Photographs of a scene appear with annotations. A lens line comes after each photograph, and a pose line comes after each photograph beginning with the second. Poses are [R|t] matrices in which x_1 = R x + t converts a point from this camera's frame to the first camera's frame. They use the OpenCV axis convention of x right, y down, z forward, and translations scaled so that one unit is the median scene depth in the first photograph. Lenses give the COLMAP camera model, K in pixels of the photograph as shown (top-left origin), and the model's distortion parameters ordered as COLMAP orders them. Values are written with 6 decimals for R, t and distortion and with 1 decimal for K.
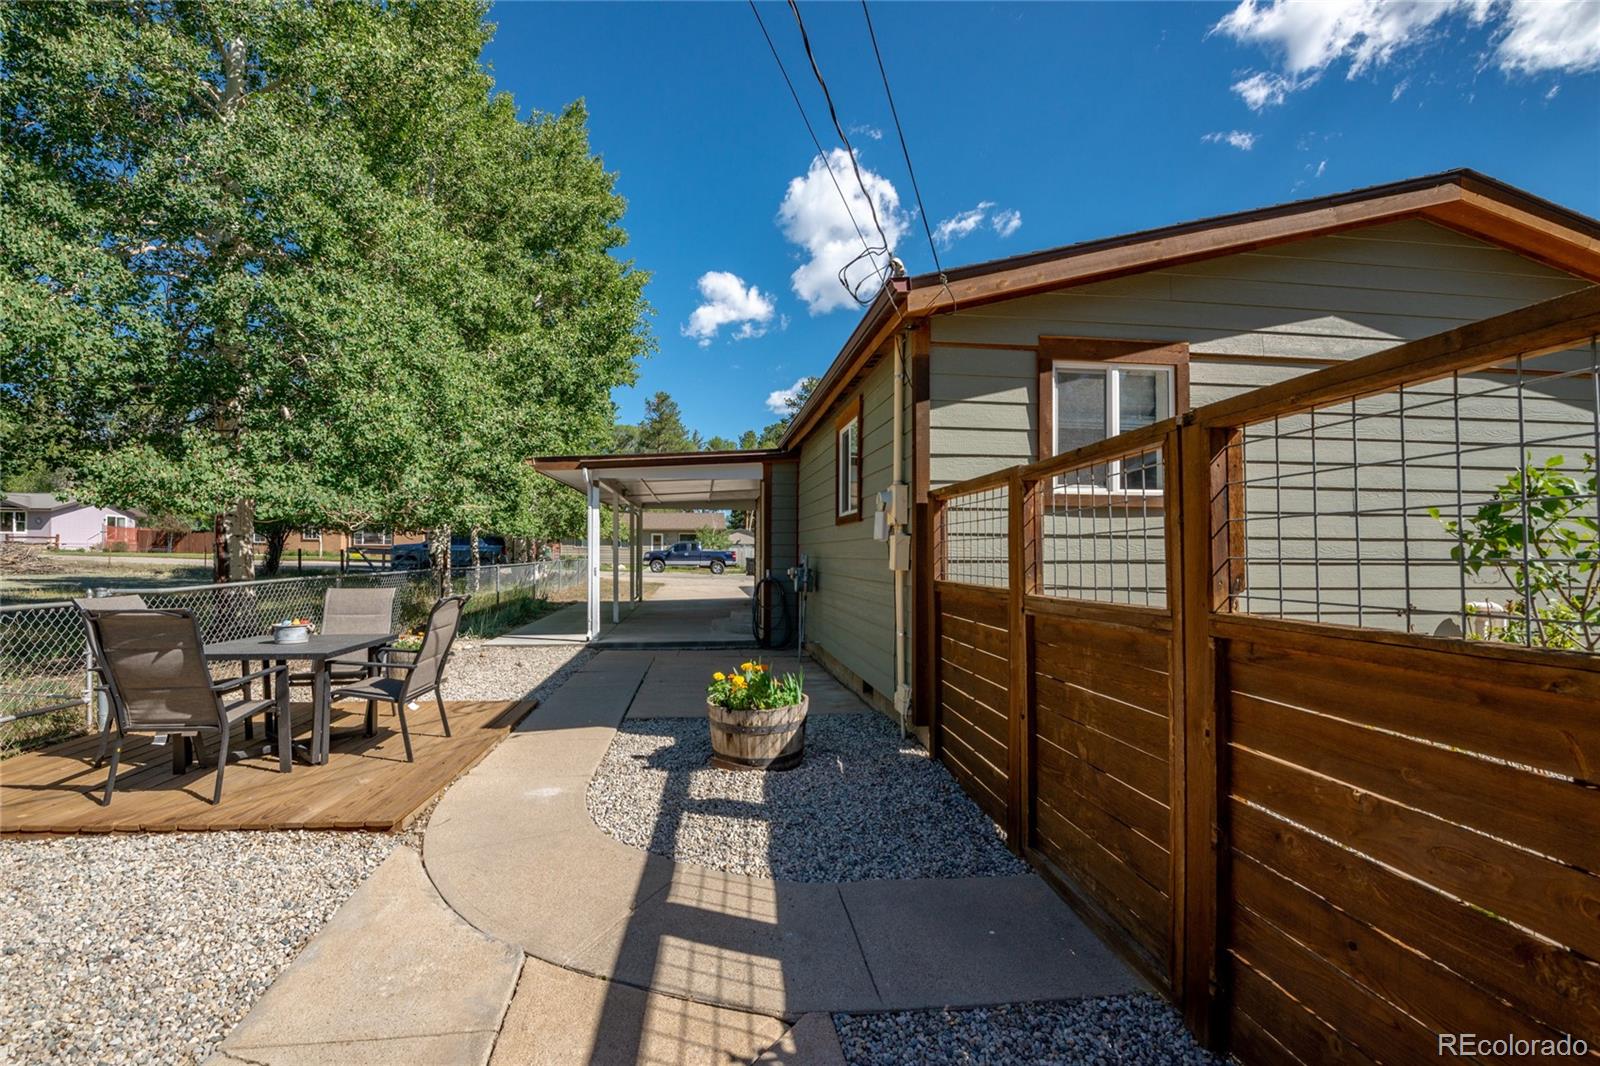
lens RADIAL K [[665.3, 0, 796.6], [0, 665.3, 531.4], [0, 0, 1]] dist [-0.012998, 0.000838]
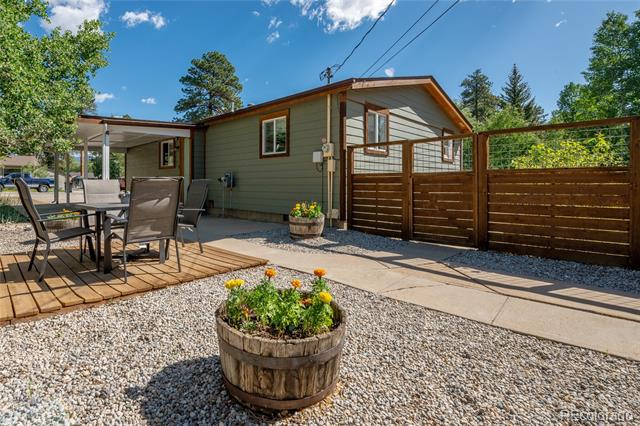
lens RADIAL K [[306.3, 0, 297.1], [0, 306.3, 186.8], [0, 0, 1]] dist [-0.012696, -0.001013]
pose [[0.778958, -0.017672, 0.626827, -0.859986], [-0.012824, 0.998945, 0.044101, 0.069002], [-0.626945, -0.042391, 0.777910, 0.013018]]
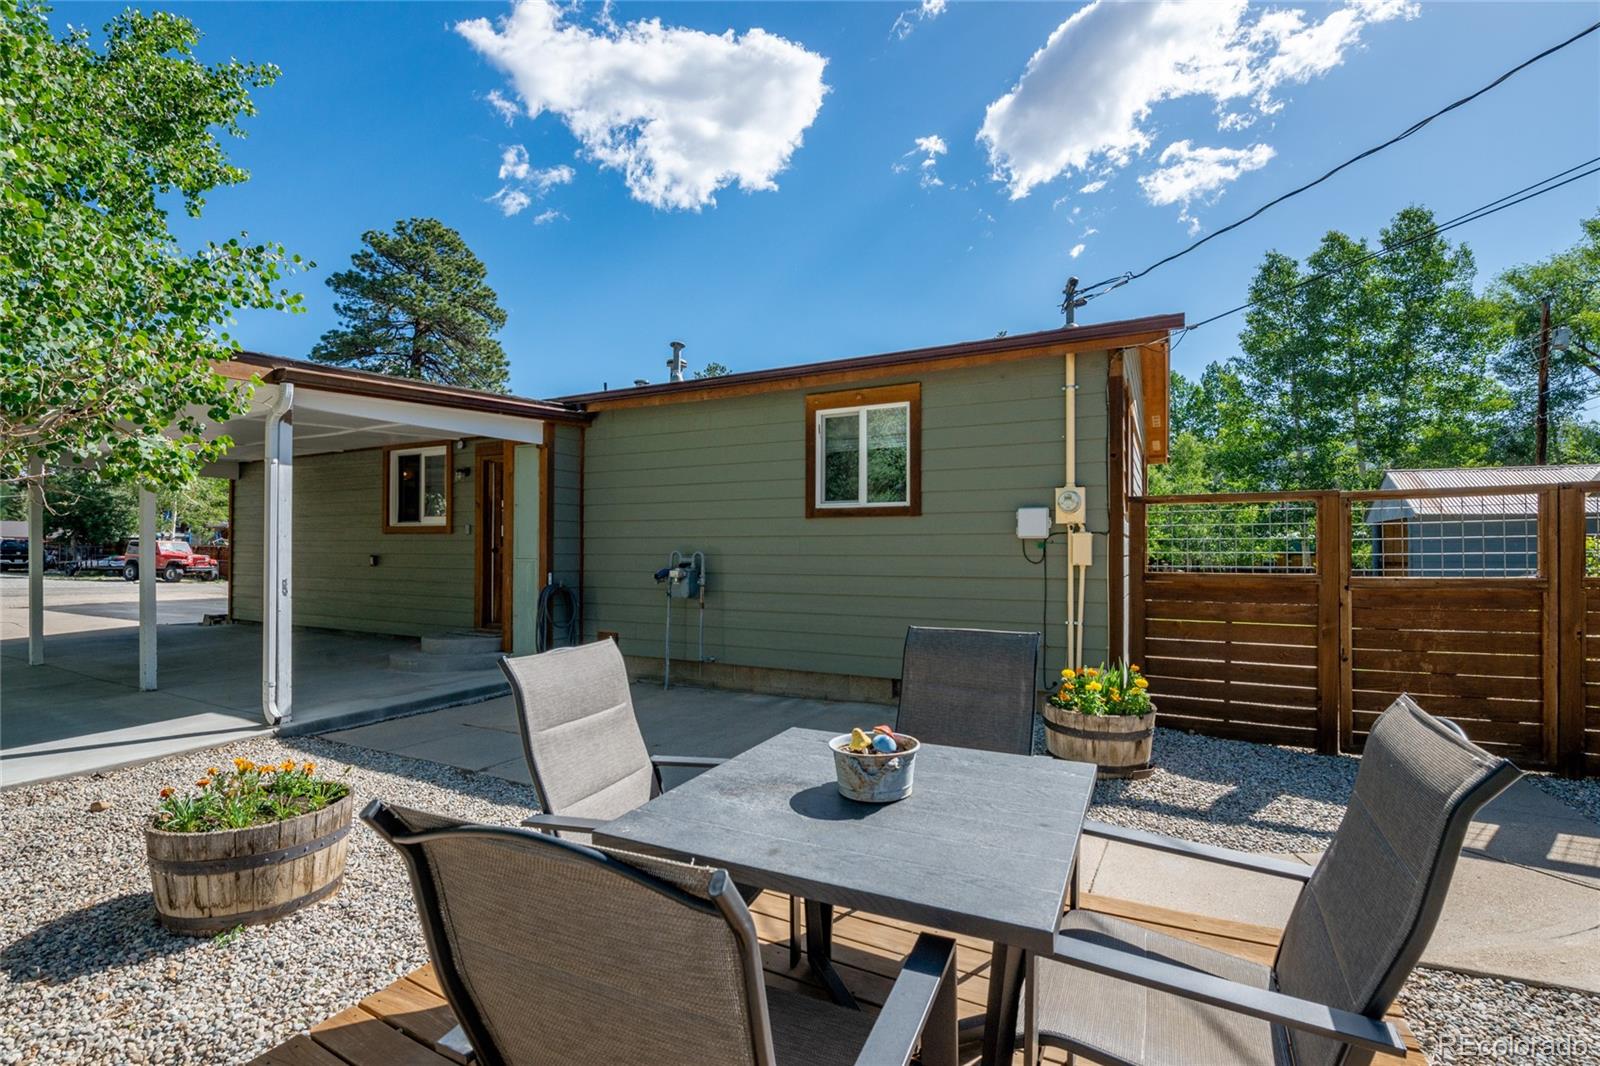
lens RADIAL K [[665.3, 0, 821.7], [0, 665.3, 547.5], [0, 0, 1]] dist [-0.012998, 0.000838]
pose [[0.548171, -0.007190, 0.836335, -1.021311], [-0.023647, 0.999430, 0.024092, 0.012850], [-0.836032, -0.032983, 0.547689, 0.776541]]
